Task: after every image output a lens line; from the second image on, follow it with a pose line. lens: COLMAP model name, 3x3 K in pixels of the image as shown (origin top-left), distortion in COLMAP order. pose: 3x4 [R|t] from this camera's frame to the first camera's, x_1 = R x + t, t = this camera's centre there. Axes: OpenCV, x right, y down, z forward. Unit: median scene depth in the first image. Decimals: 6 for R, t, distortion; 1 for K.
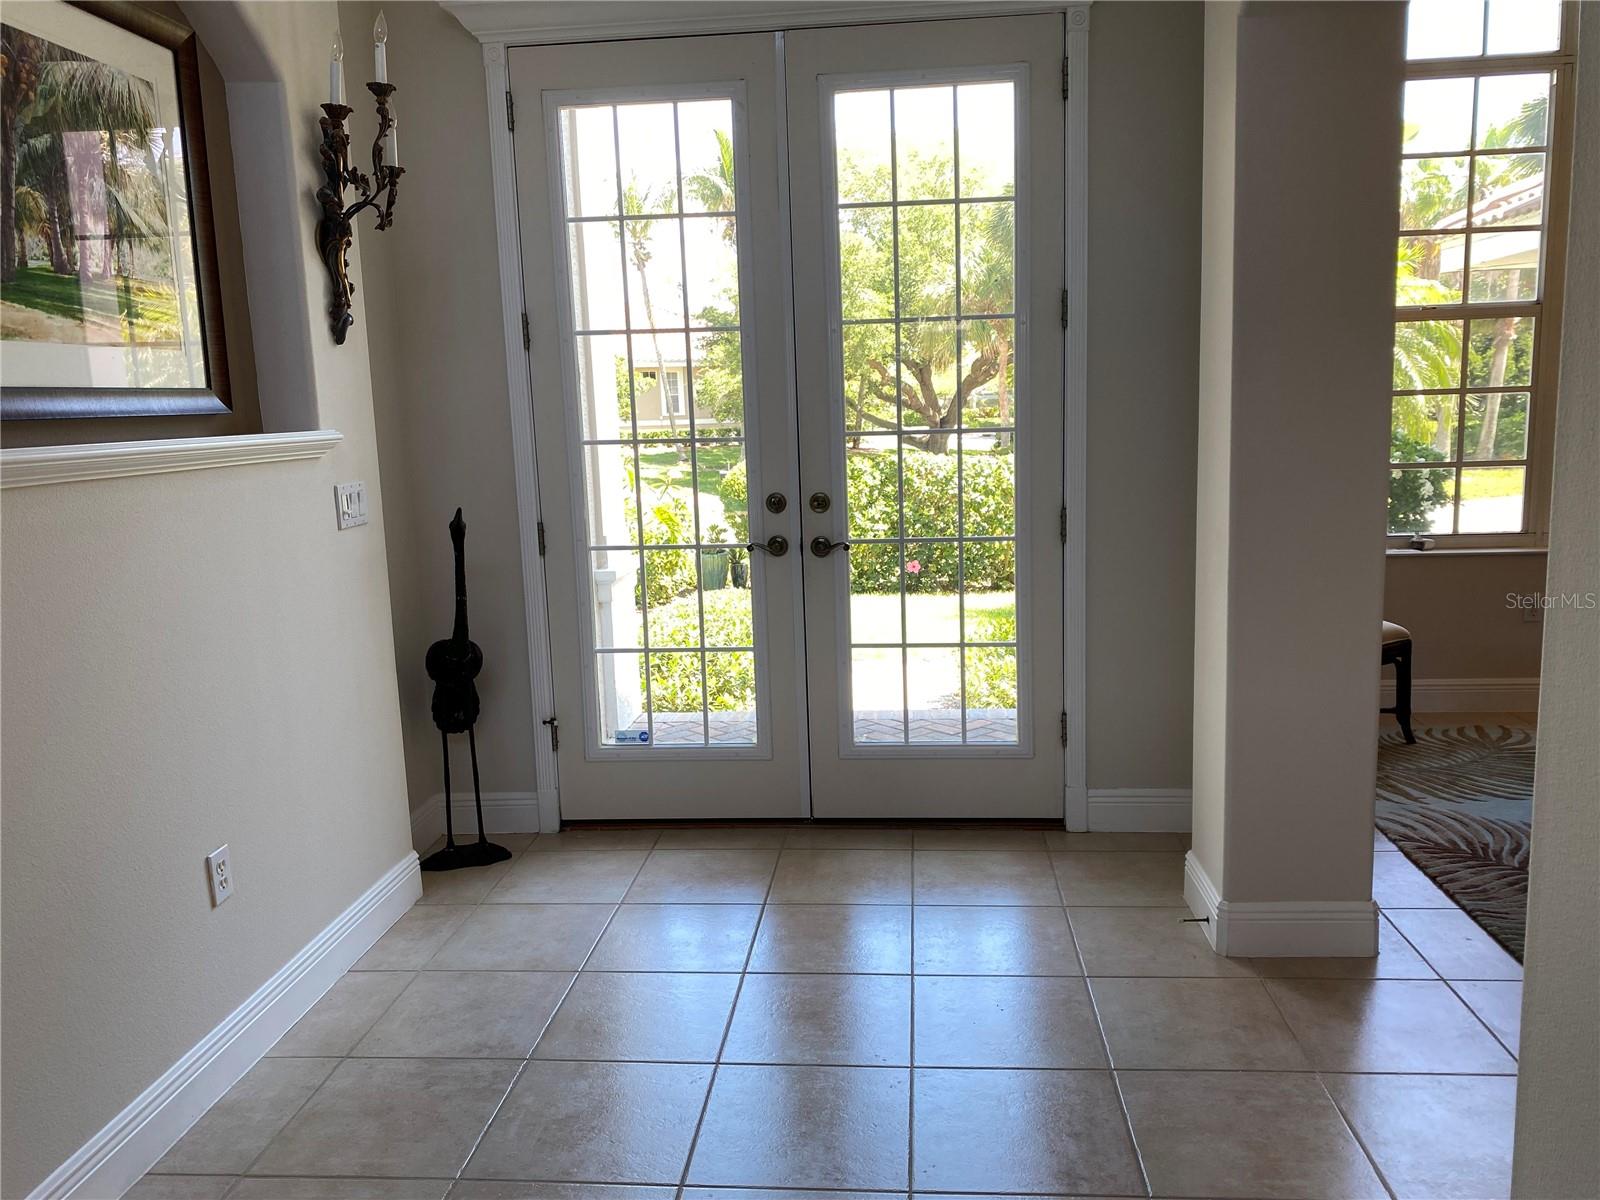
lens RADIAL K [[1214.8, 0, 808.1], [0, 1214.8, 588.5], [0, 0, 1]] dist [0.048727, -0.021519]
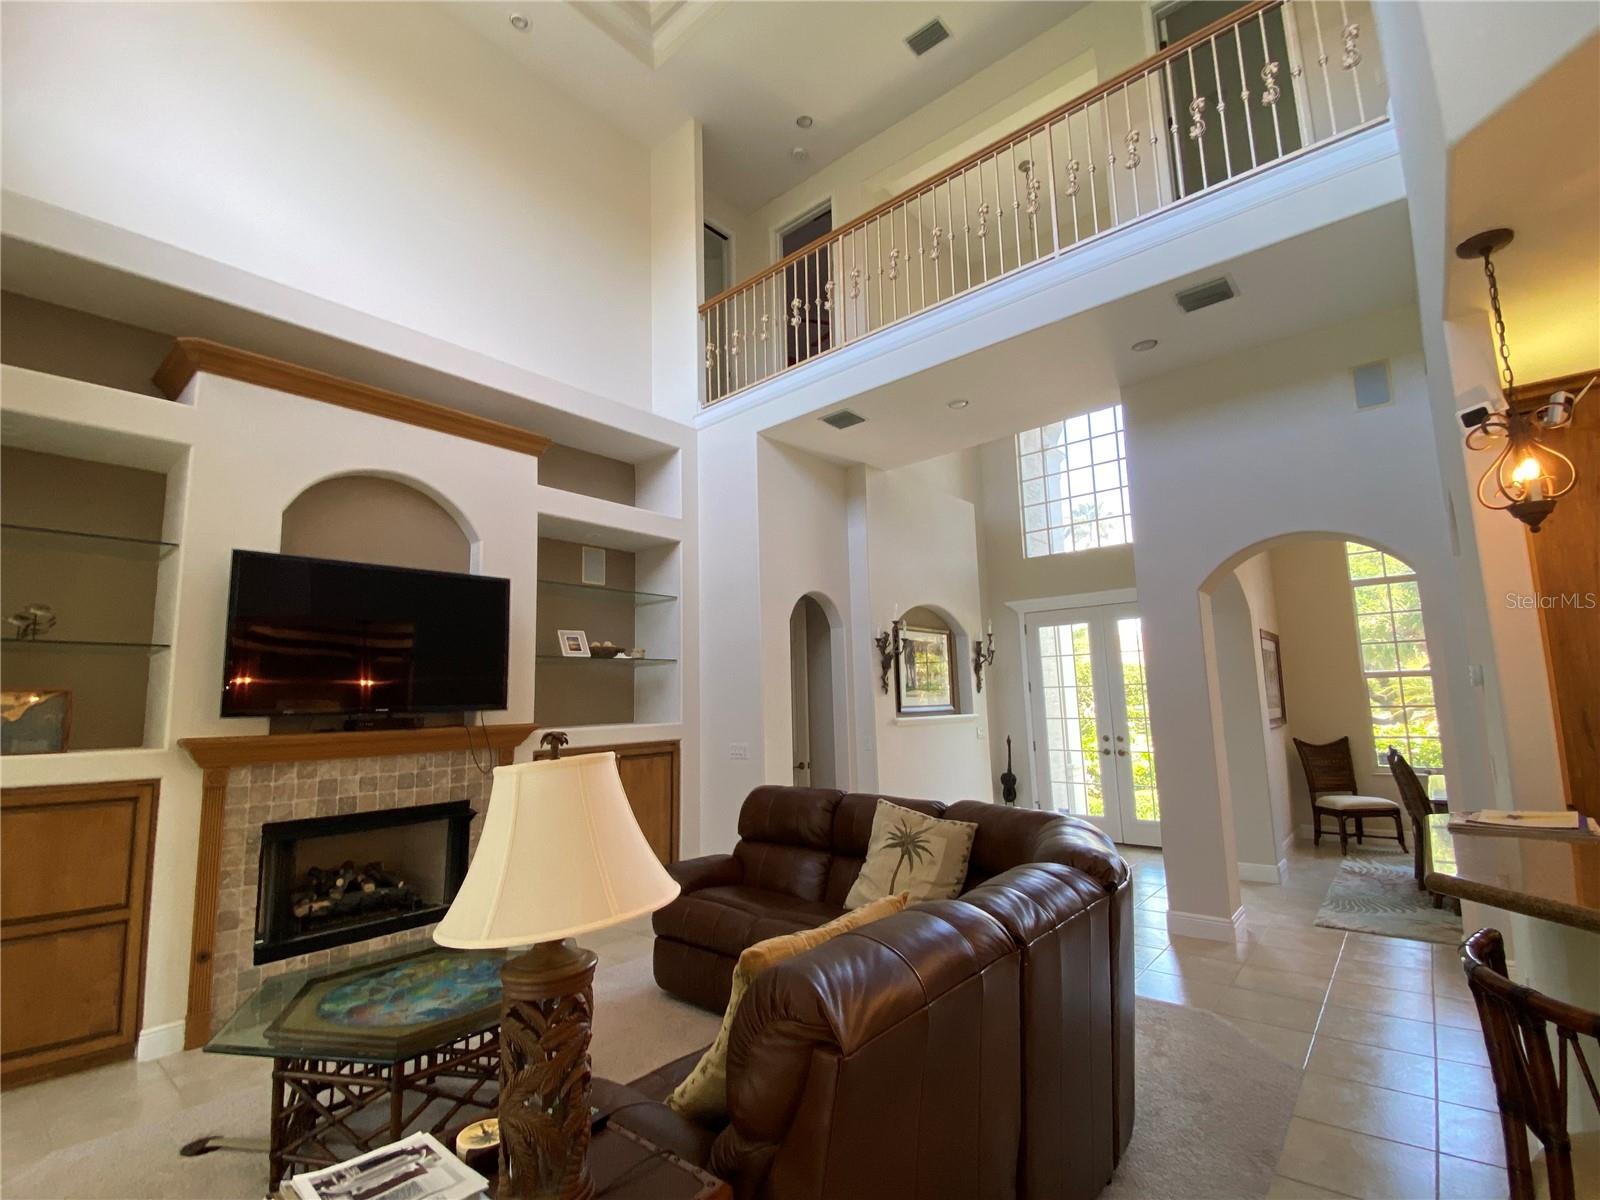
lens RADIAL K [[725.4, 0, 776.6], [0, 725.4, 598.1], [0, 0, 1]] dist [0.026685, -0.015059]
pose [[0.803942, -0.073344, -0.590167, 0.450997], [-0.090149, 0.965869, -0.242838, 0.123372], [0.587835, 0.248431, 0.769891, -1.143999]]
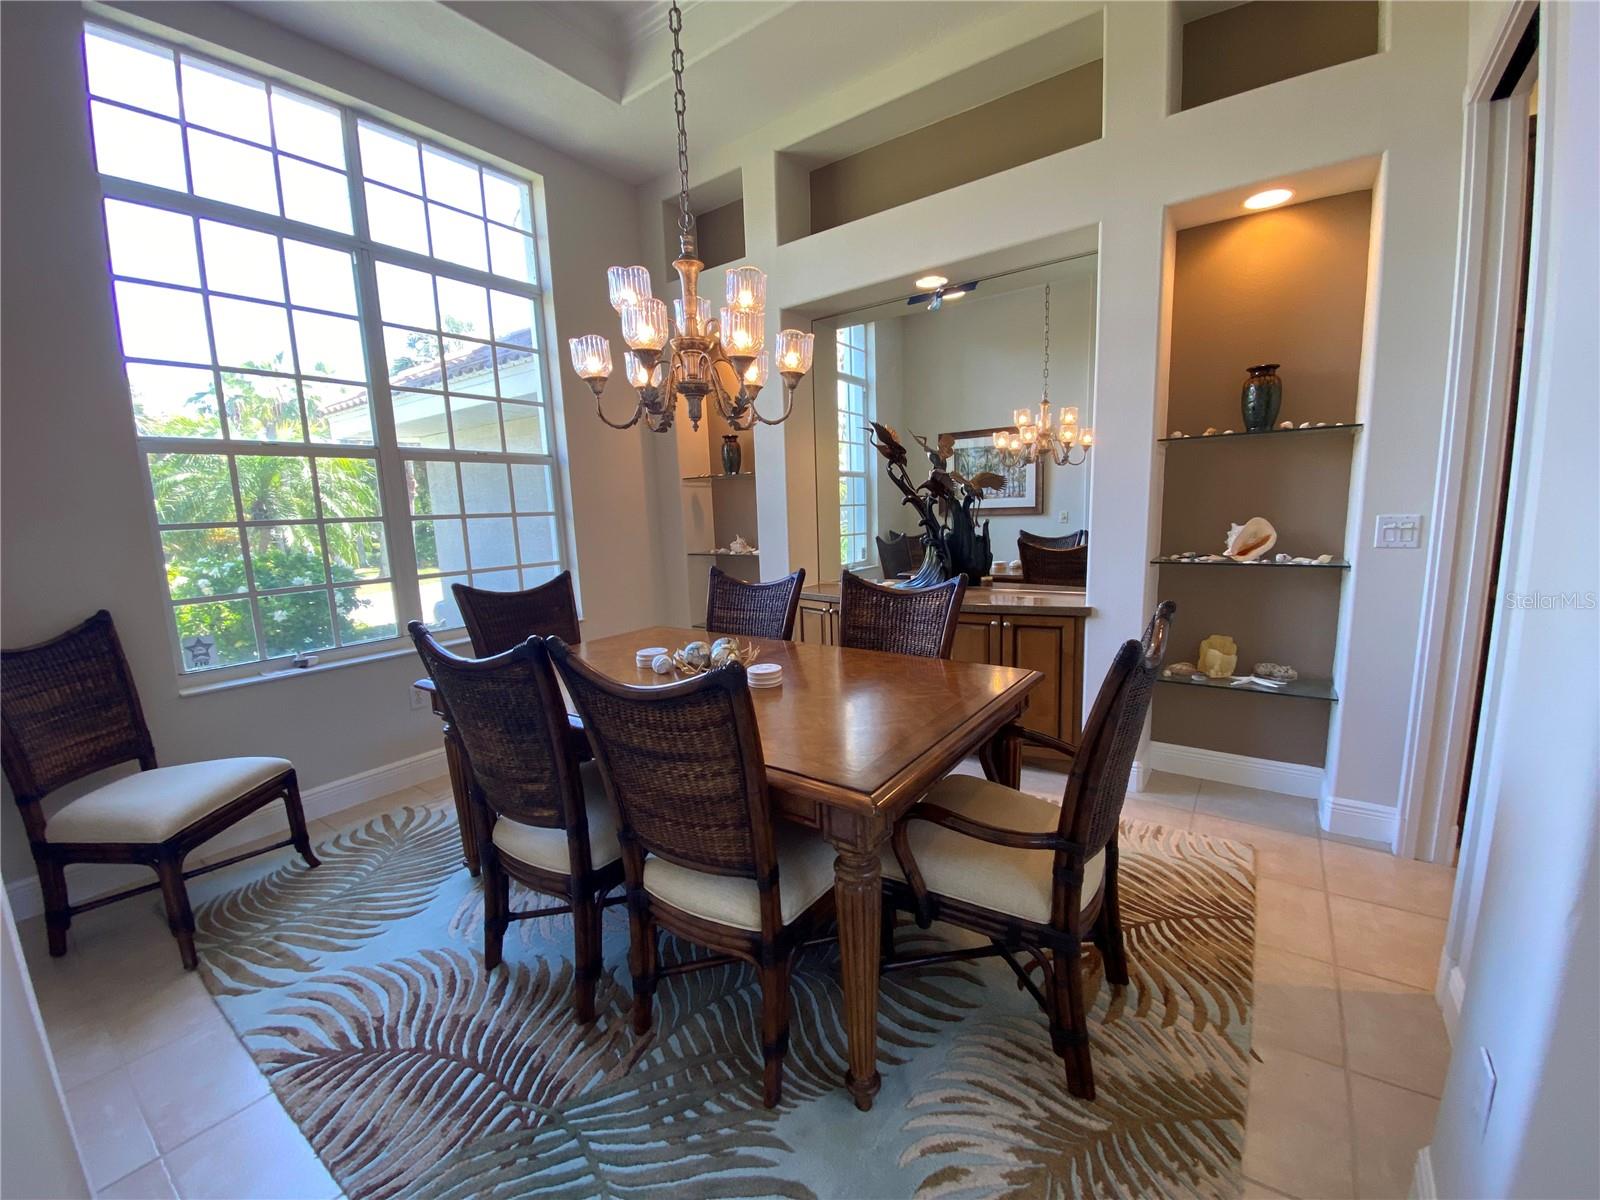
lens RADIAL K [[652.9, 0, 806.3], [0, 652.9, 600.4], [0, 0, 1]] dist [0.002965, -0.008740]
pose [[0.505192, -0.111885, 0.855723, 0.306982], [0.150249, 0.987820, 0.040454, -0.059695], [-0.849827, 0.108135, 0.515850, 0.420963]]
